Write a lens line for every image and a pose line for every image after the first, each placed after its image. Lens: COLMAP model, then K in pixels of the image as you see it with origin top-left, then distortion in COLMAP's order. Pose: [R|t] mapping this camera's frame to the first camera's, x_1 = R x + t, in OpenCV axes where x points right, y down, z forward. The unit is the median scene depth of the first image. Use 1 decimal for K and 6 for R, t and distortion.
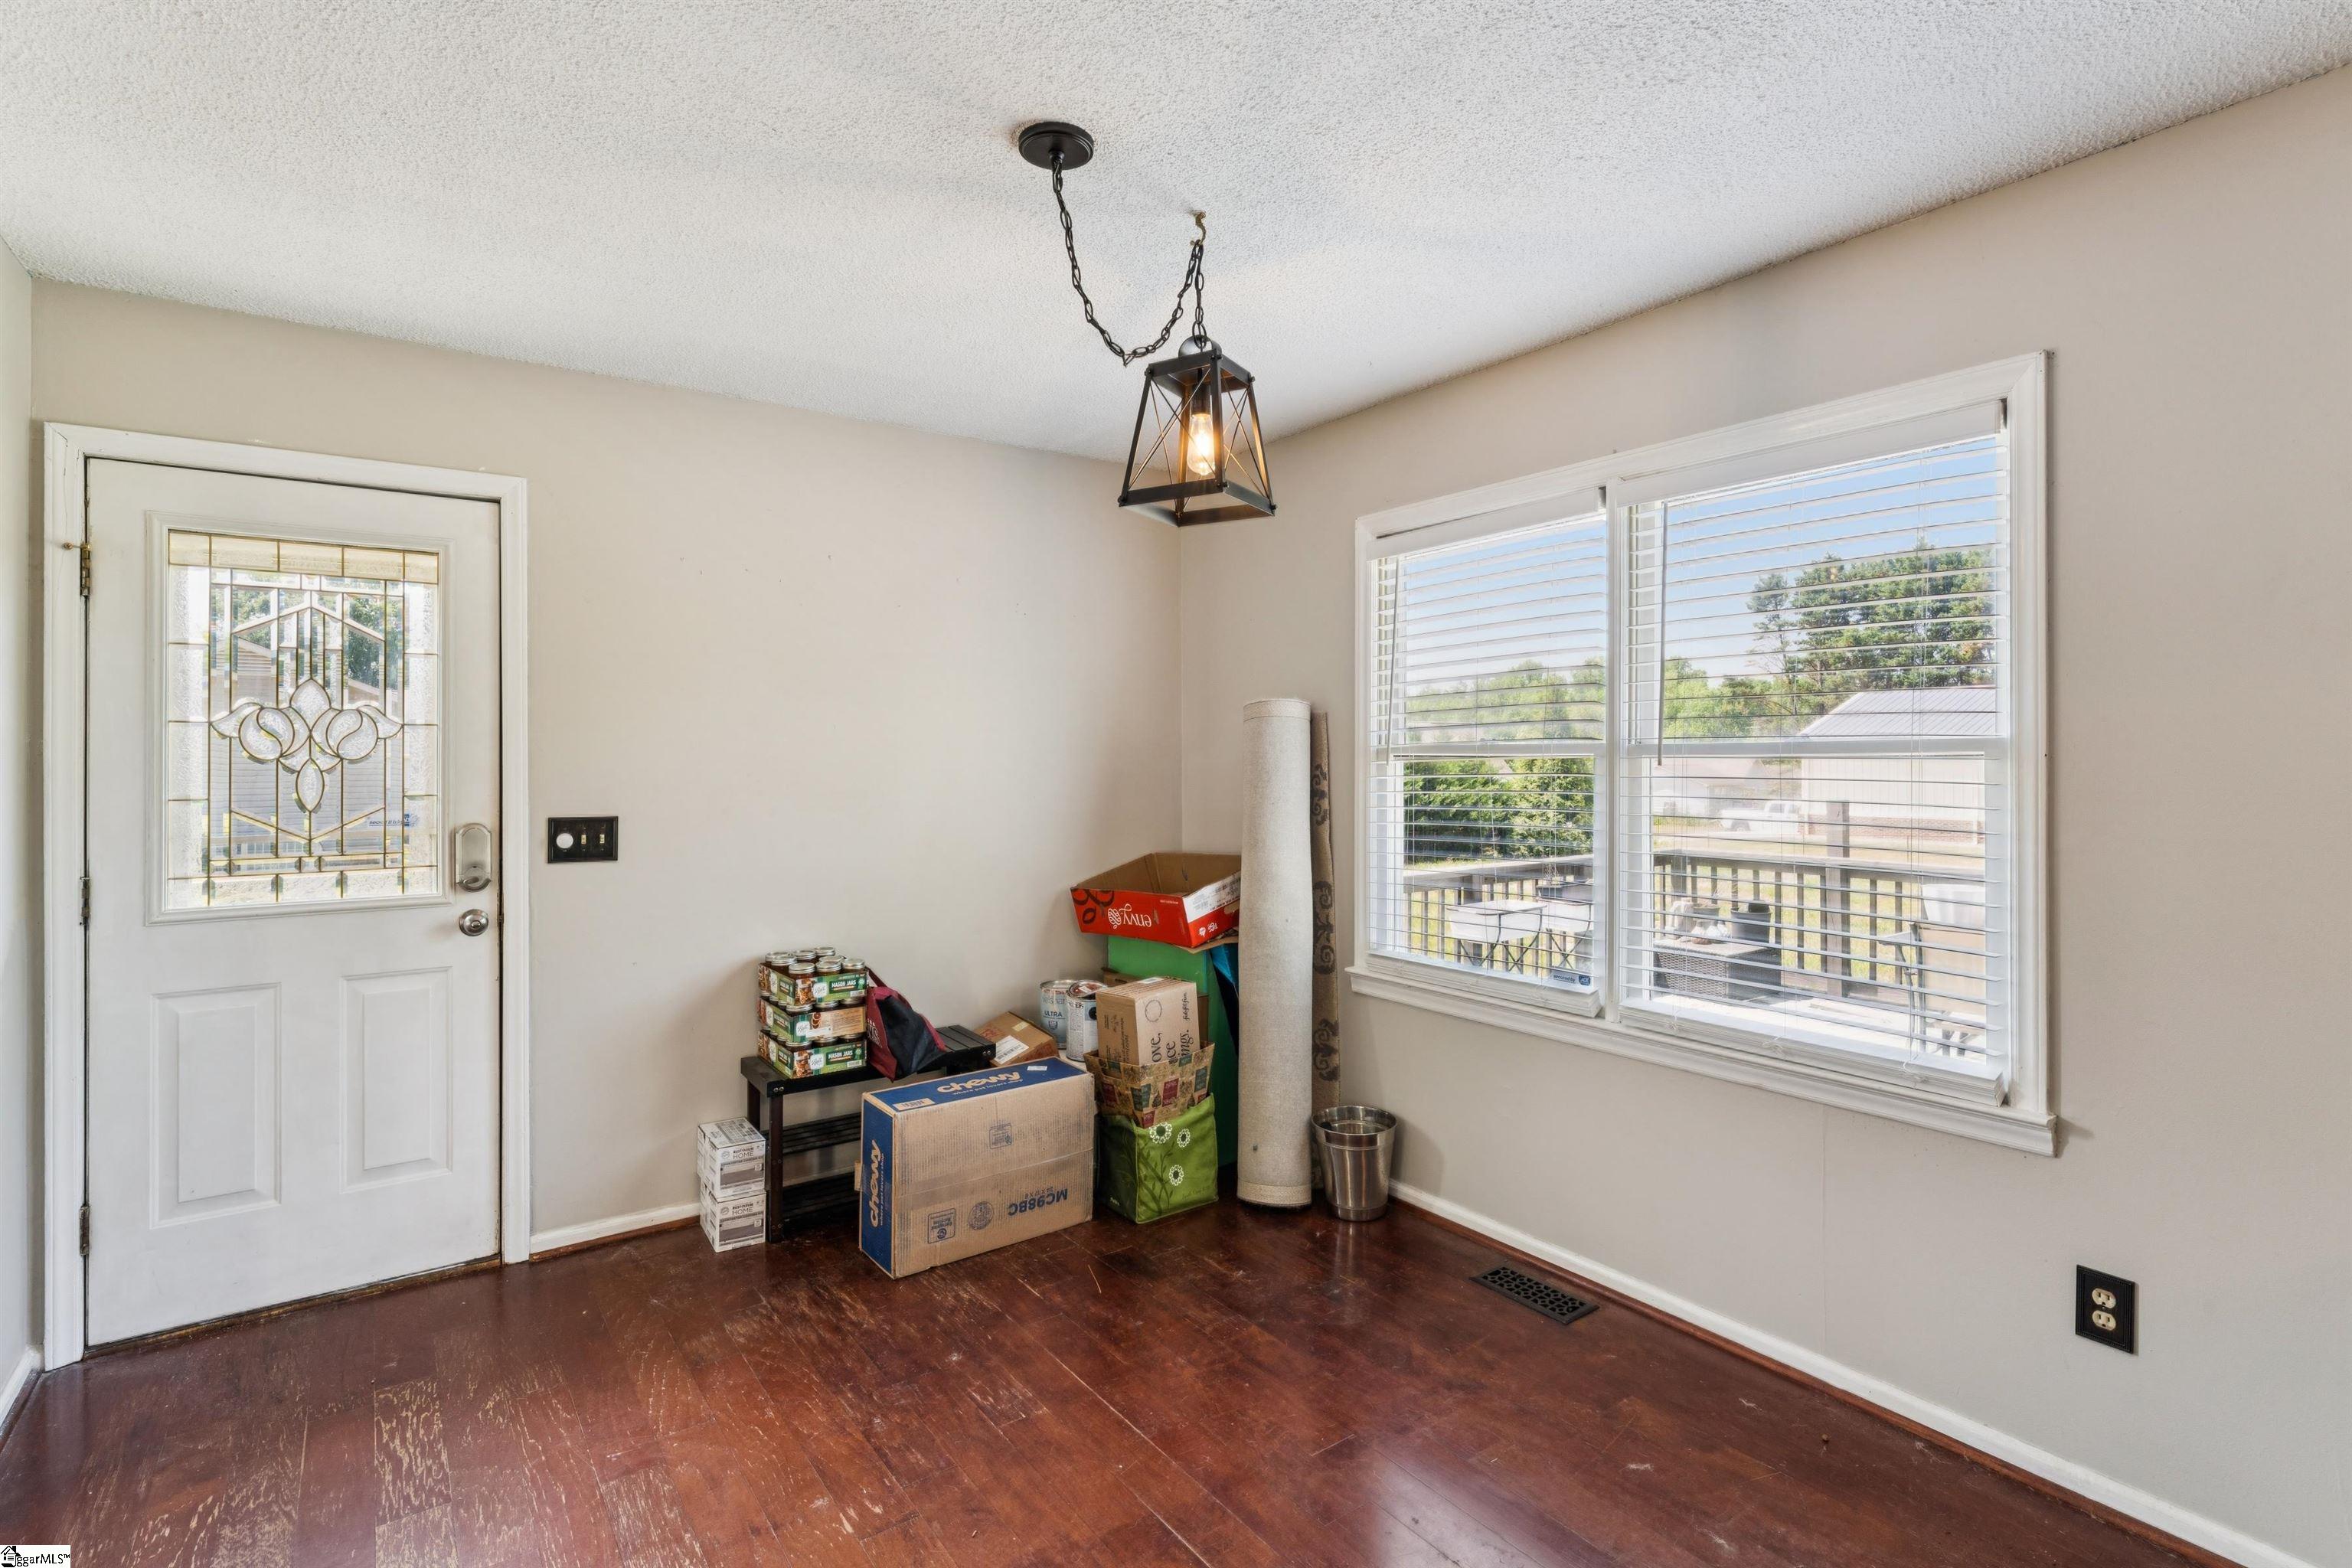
lens RADIAL K [[1078.2, 0, 1135.5], [0, 1078.2, 753.1], [0, 0, 1]] dist [-0.001039, -0.000608]
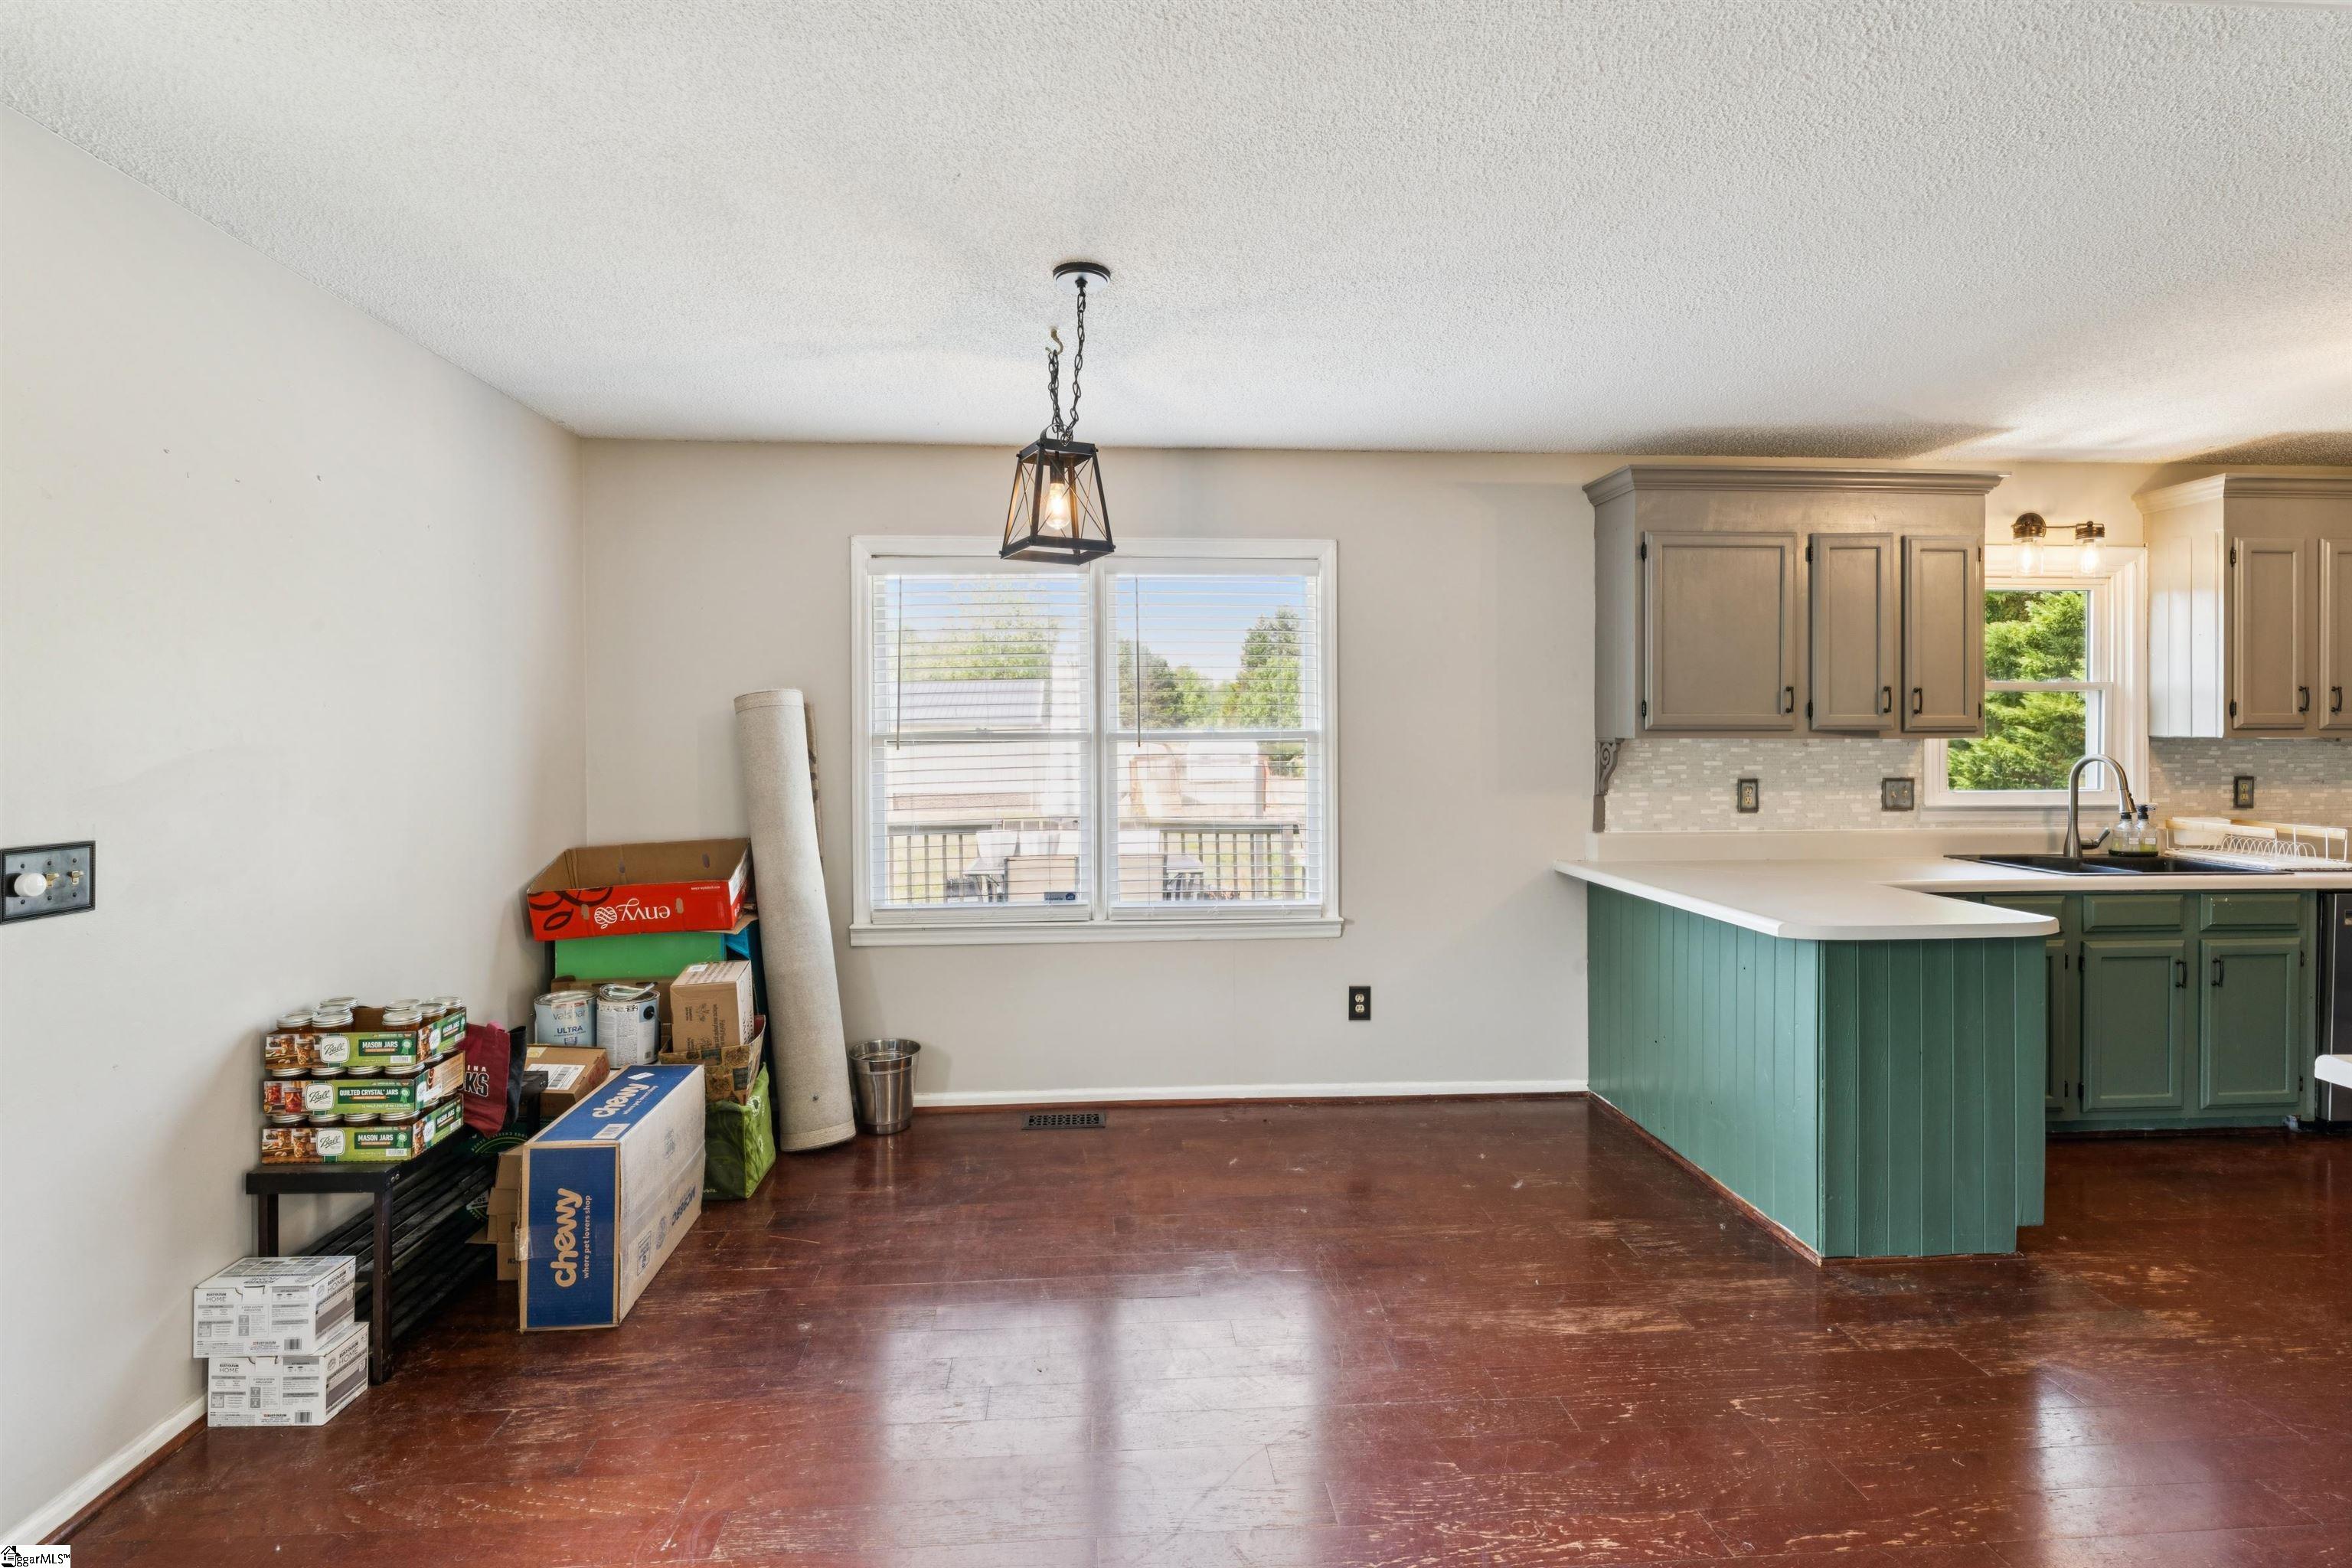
lens RADIAL K [[1078.2, 0, 1133.9], [0, 1078.2, 745.6], [0, 0, 1]] dist [-0.001039, -0.000608]
pose [[0.537928, -0.004510, 0.842978, -0.681982], [-0.001363, 0.999980, 0.006220, -0.001303], [-0.842989, -0.004495, 0.537911, 0.143820]]
